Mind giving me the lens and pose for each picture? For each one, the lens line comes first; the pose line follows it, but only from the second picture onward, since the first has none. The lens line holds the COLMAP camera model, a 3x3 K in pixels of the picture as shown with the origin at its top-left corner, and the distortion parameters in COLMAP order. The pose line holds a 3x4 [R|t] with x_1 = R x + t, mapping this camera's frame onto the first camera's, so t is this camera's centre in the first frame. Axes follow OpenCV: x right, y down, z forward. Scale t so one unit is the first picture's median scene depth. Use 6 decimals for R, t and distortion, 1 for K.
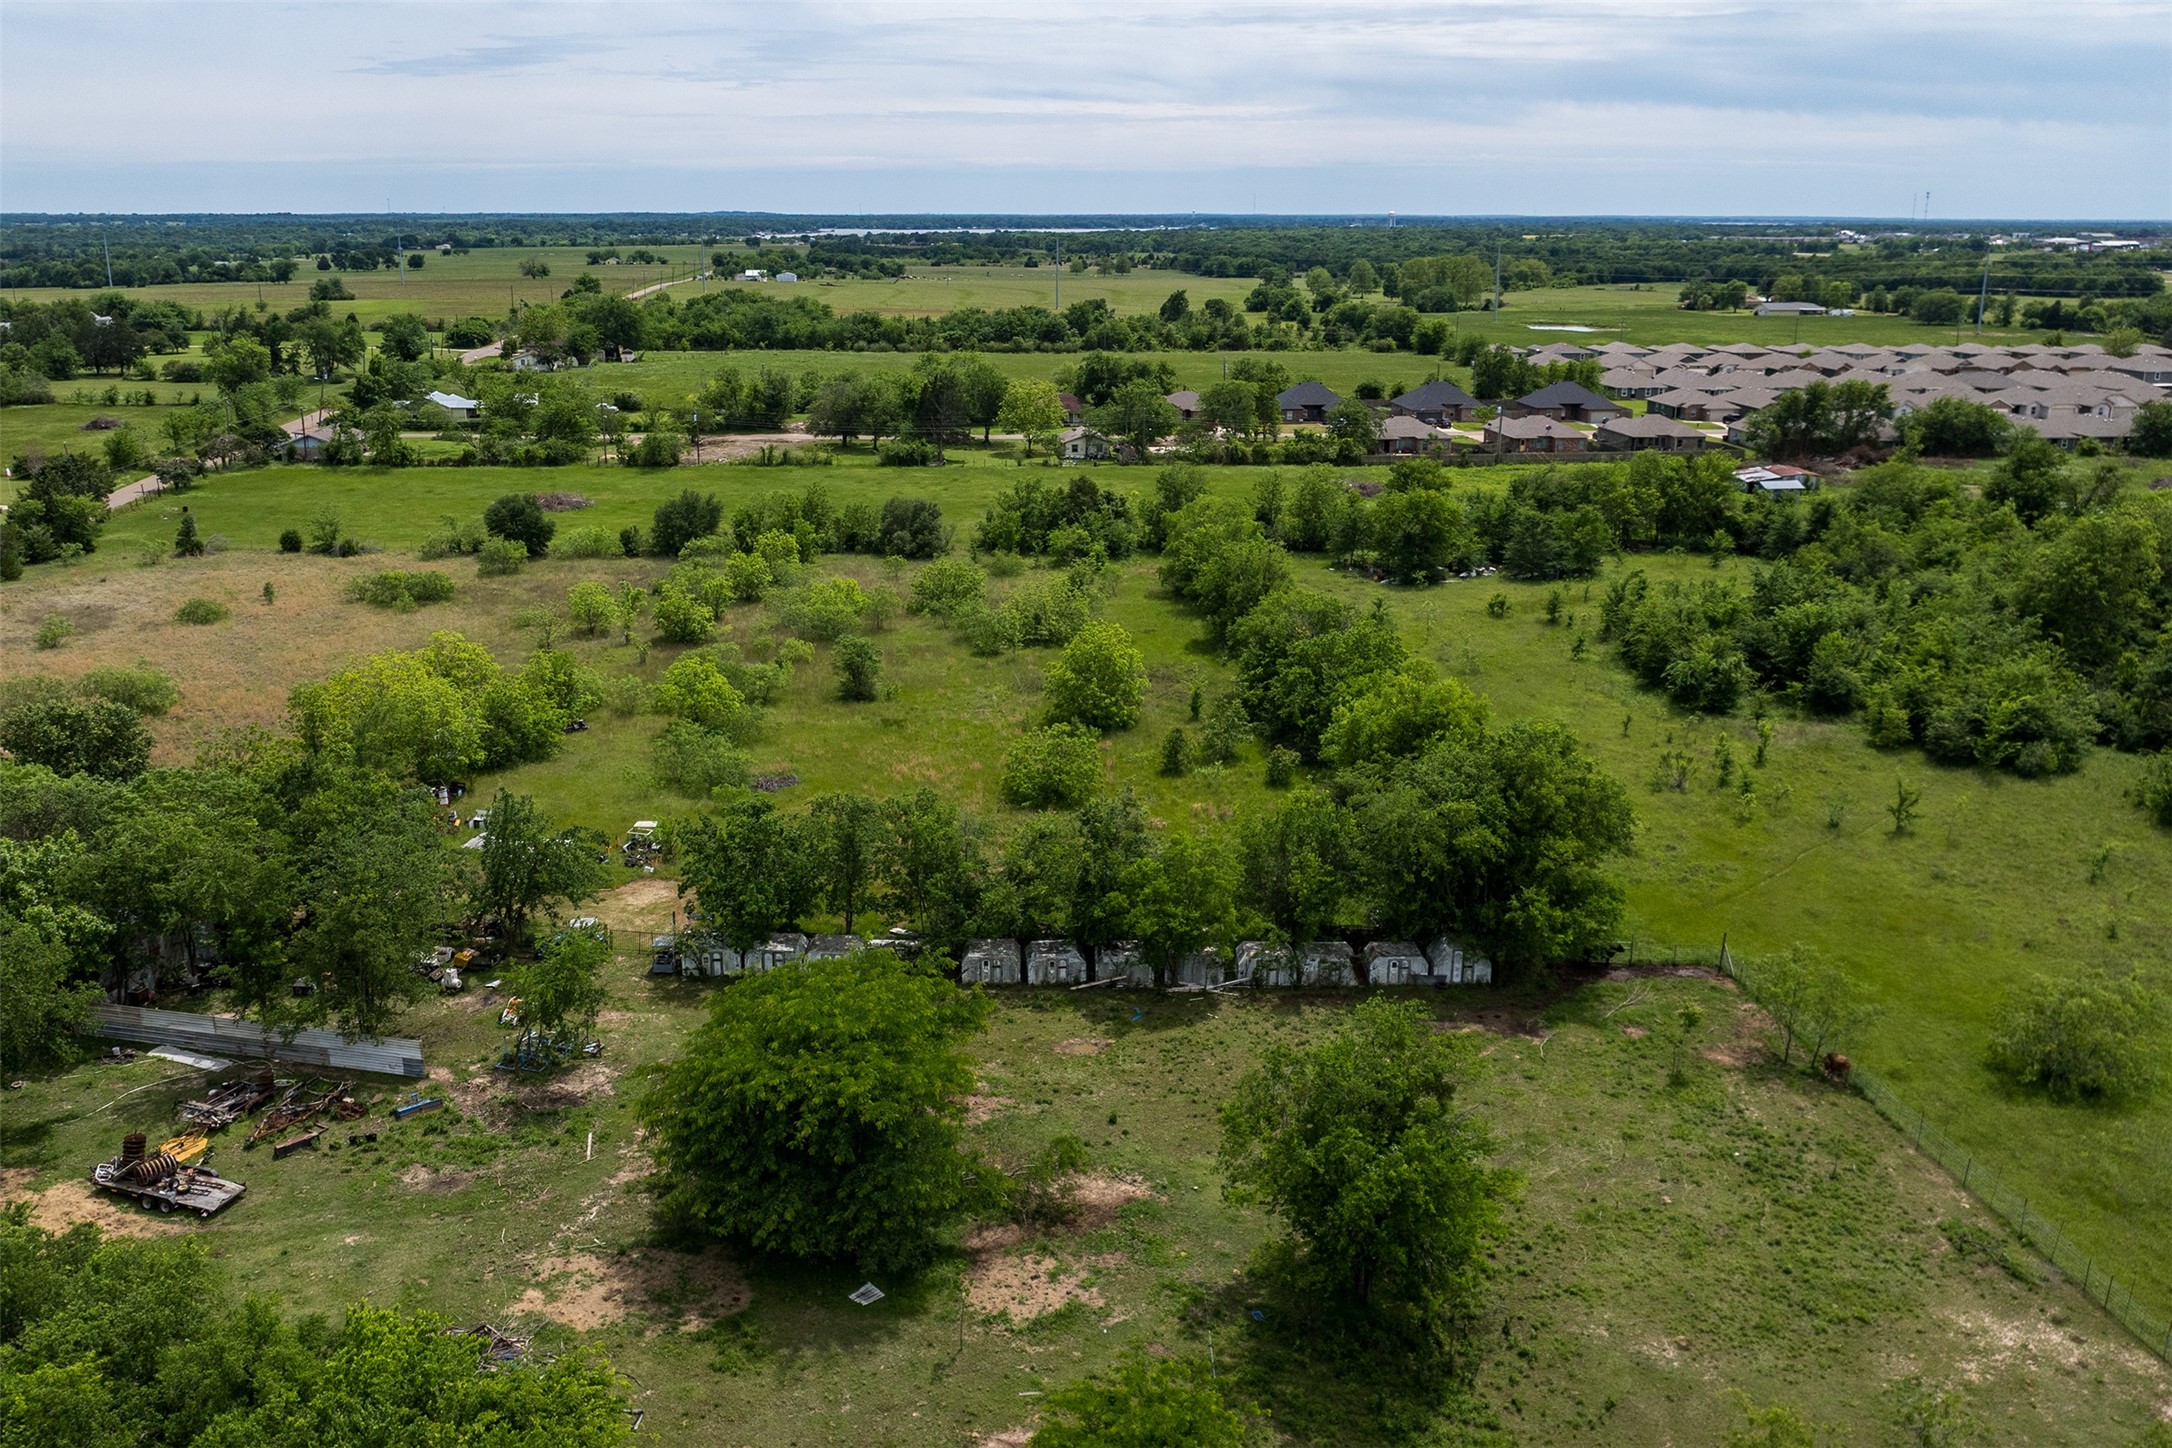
lens RADIAL K [[1773.0, 0, 1086.0], [0, 1773.0, 724.0], [0, 0, 1]] dist [-0.034433, 0.006856]
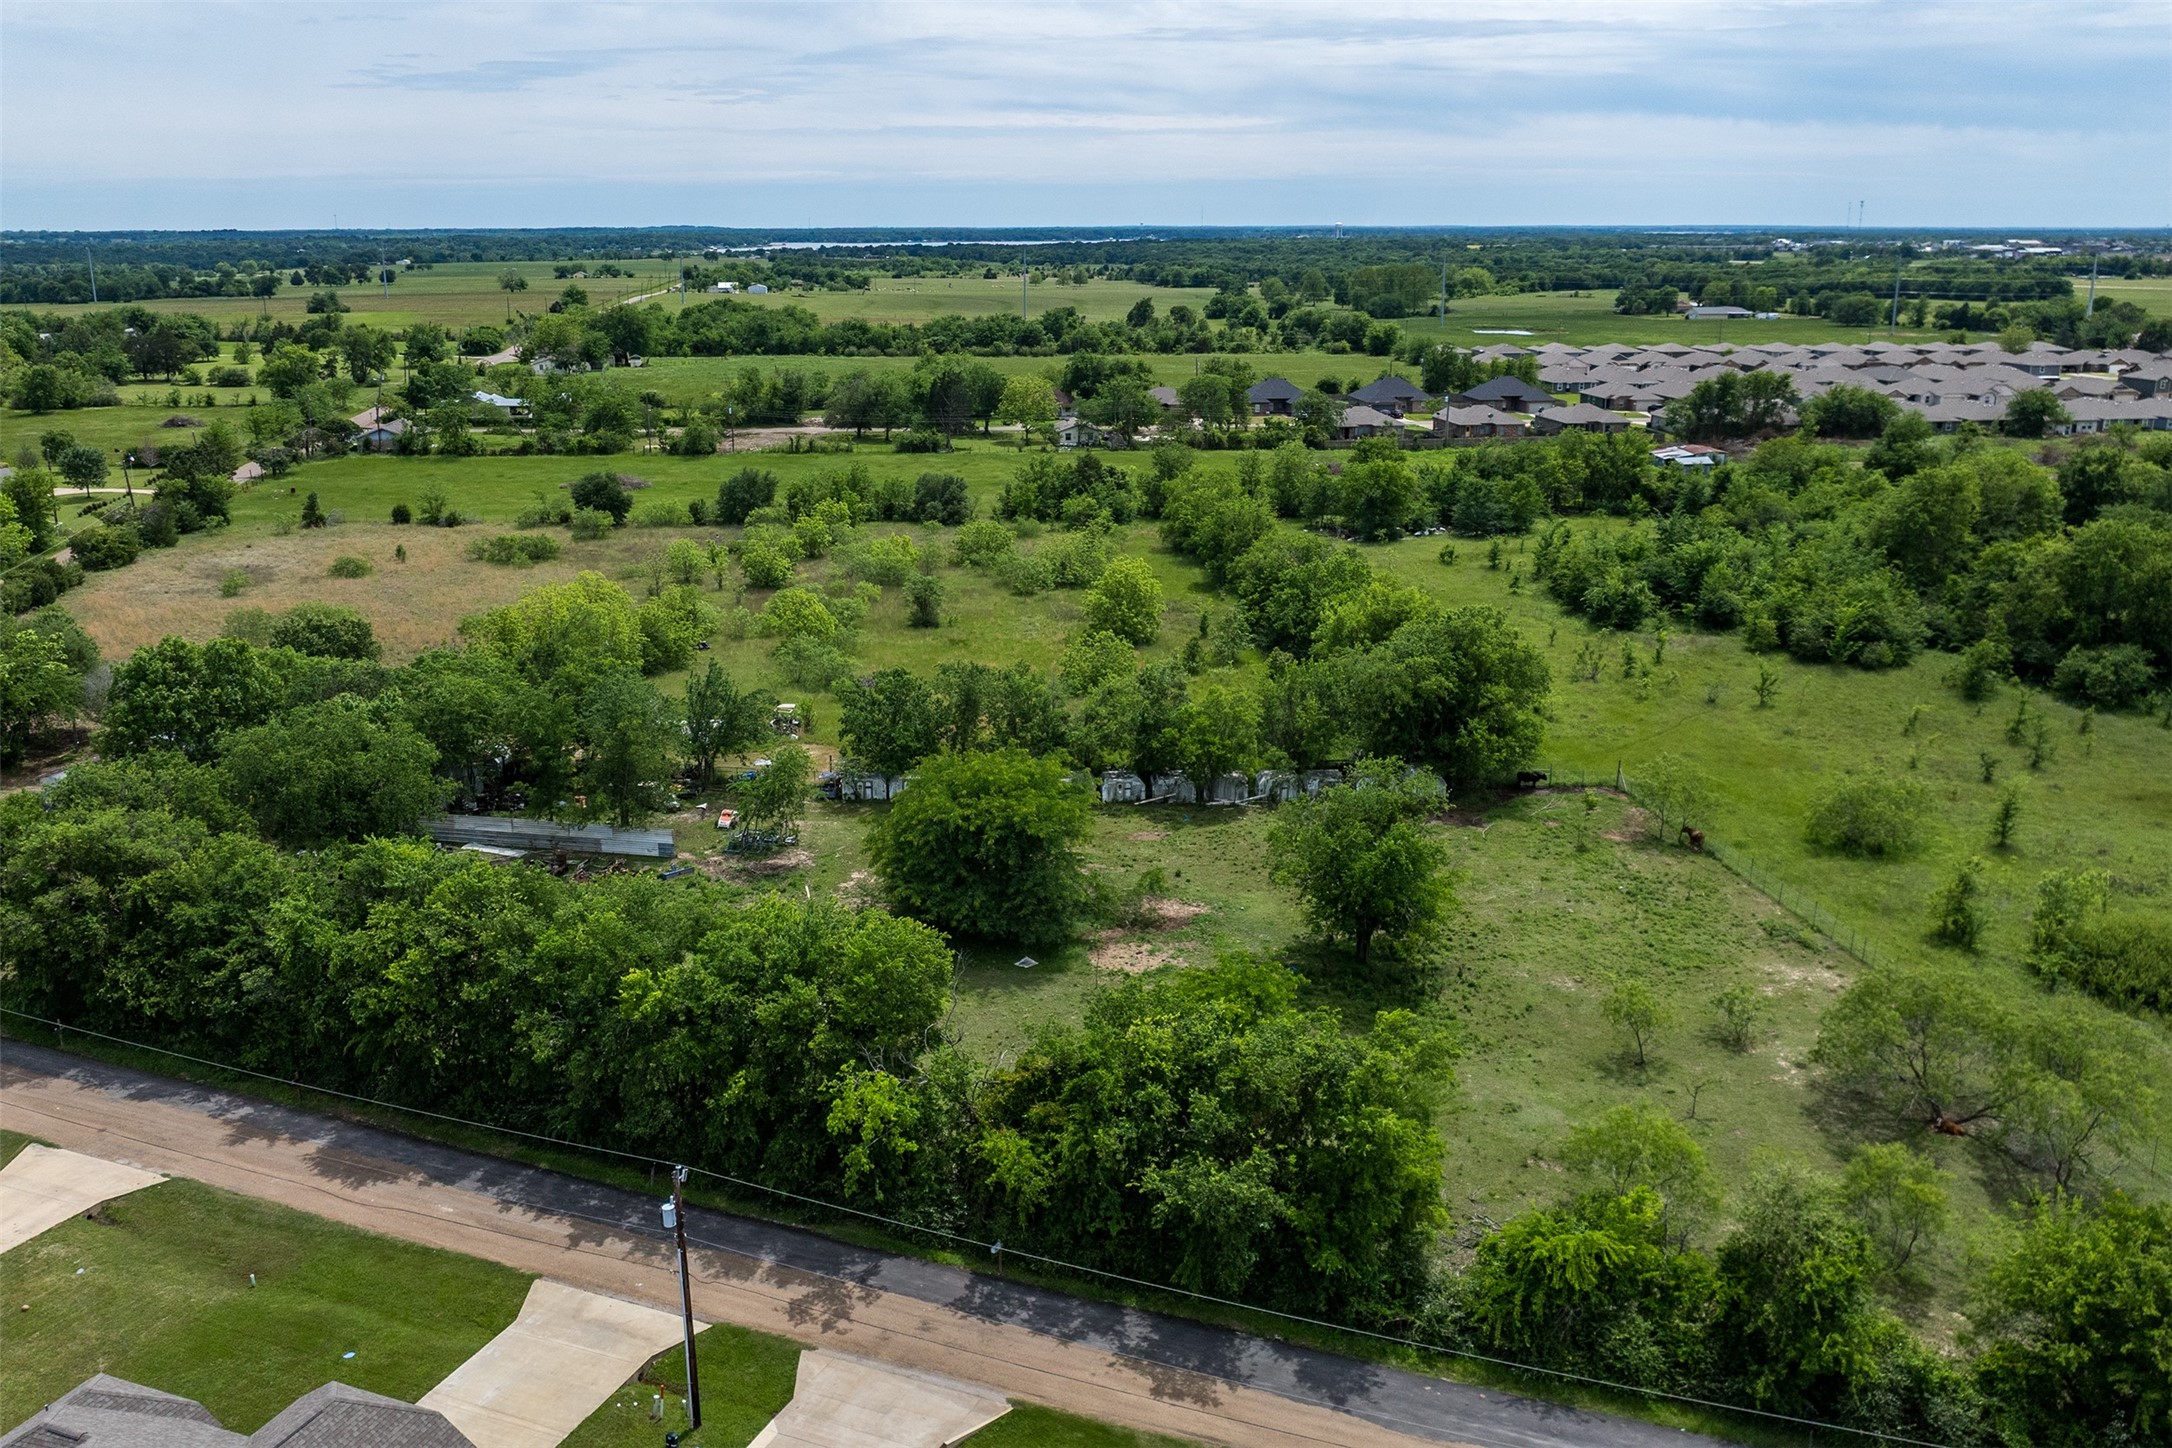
lens RADIAL K [[1773.0, 0, 1086.0], [0, 1773.0, 724.0], [0, 0, 1]] dist [-0.034433, 0.006856]
pose [[0.999583, -0.012014, 0.026273, -0.037284], [0.012185, 0.999906, -0.006365, 0.045305], [-0.026194, 0.006682, 0.999635, -0.158709]]
